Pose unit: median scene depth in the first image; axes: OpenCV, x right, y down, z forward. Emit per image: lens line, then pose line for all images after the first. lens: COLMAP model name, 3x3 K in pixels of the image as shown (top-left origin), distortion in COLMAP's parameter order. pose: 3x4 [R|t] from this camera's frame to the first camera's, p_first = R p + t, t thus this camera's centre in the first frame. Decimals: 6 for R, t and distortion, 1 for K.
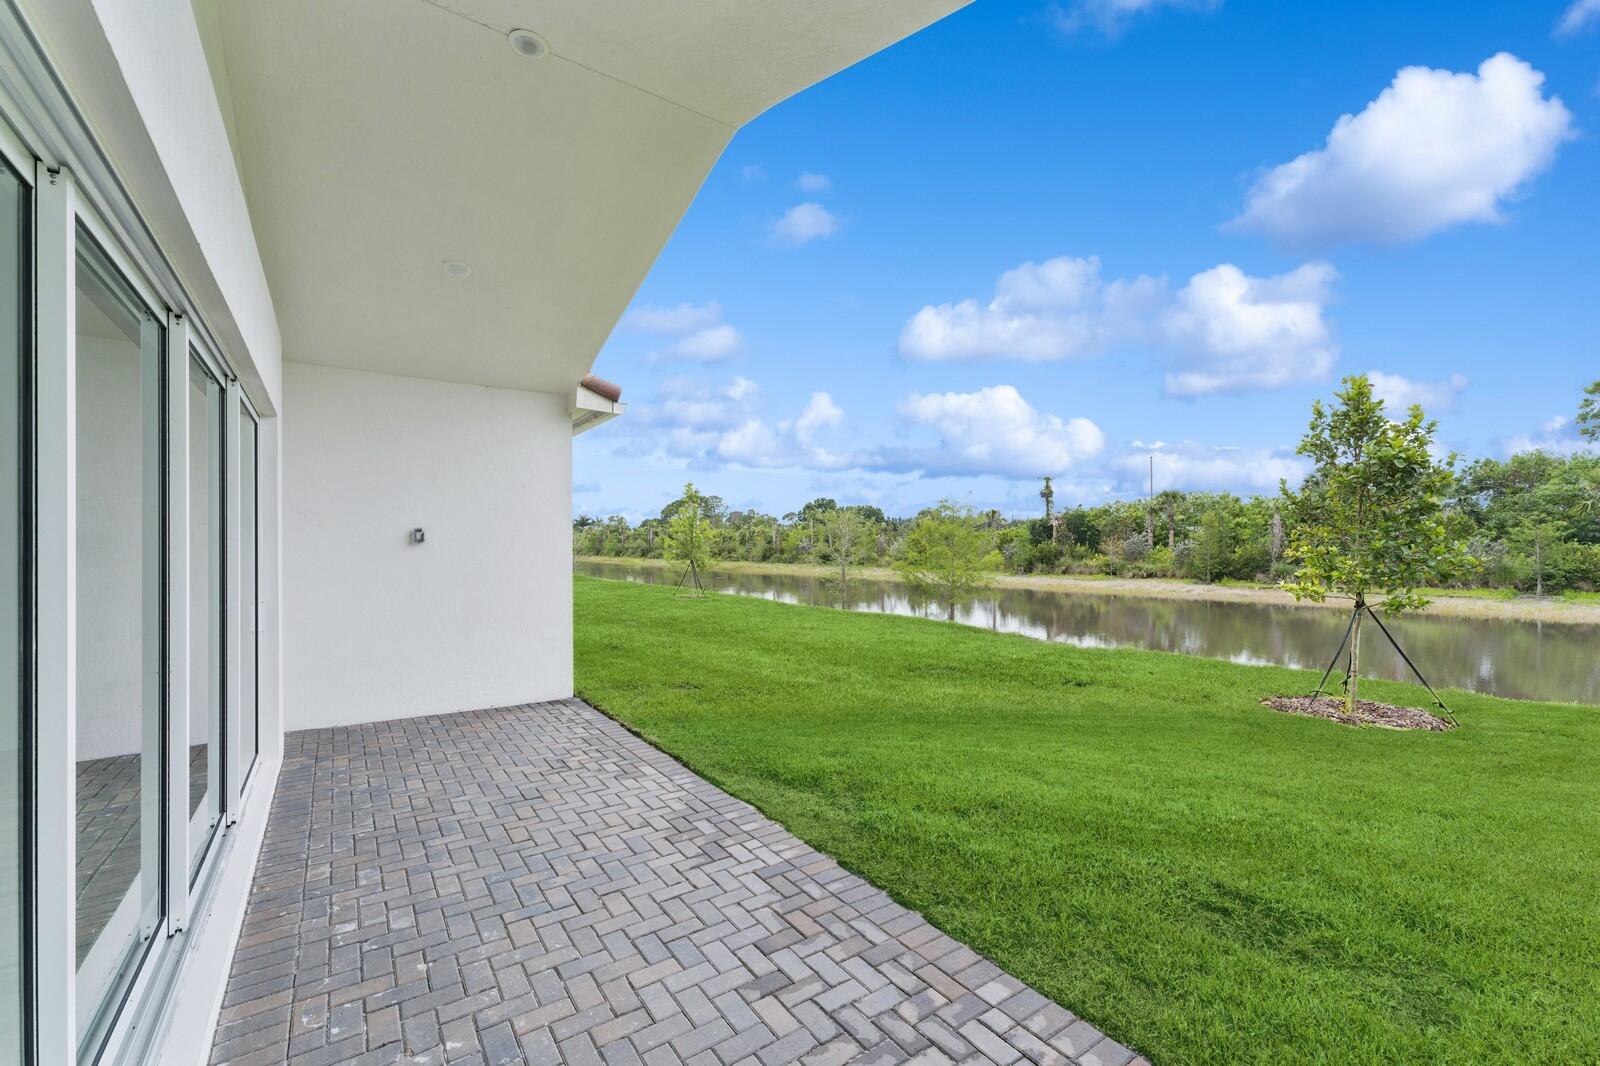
lens RADIAL K [[673.8, 0, 800.0], [0, 673.8, 533.0], [0, 0, 1]] dist [-0.001866, 0.008957]
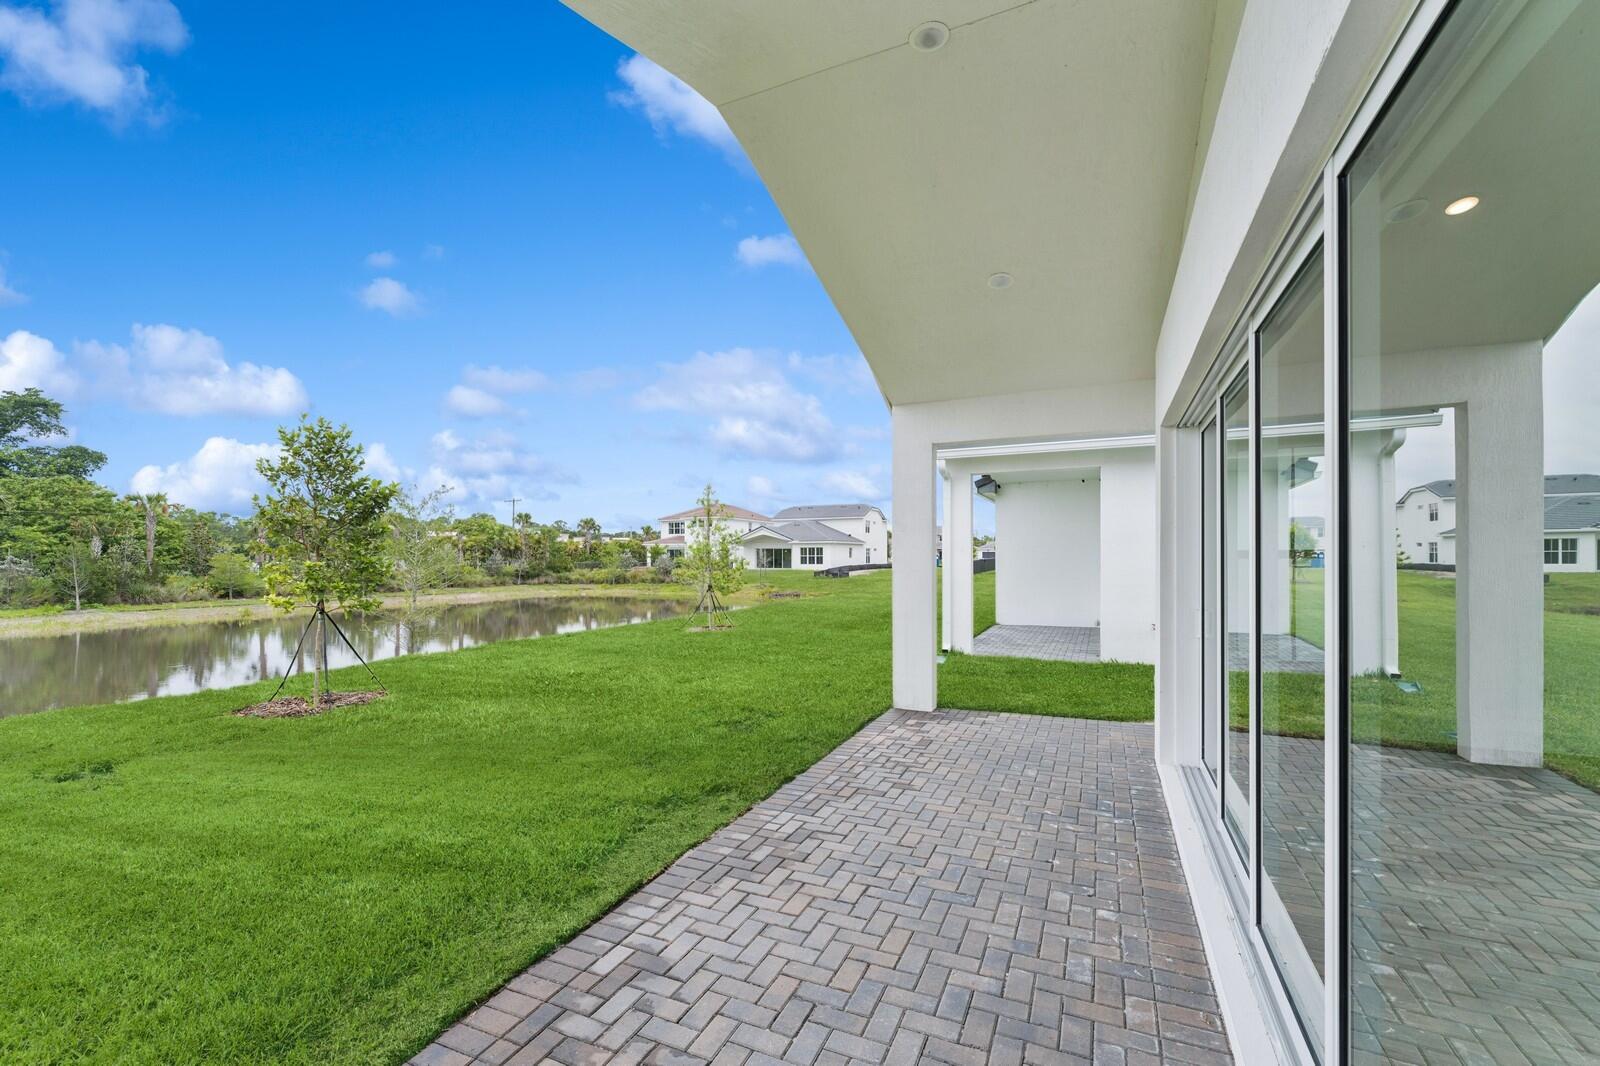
lens RADIAL K [[673.8, 0, 800.0], [0, 673.8, 533.0], [0, 0, 1]] dist [-0.001866, 0.008957]
pose [[-0.518589, 0.036398, 0.854249, -1.082653], [-0.005851, 0.998919, -0.046114, 0.032834], [-0.855004, -0.028912, -0.517815, 1.587451]]
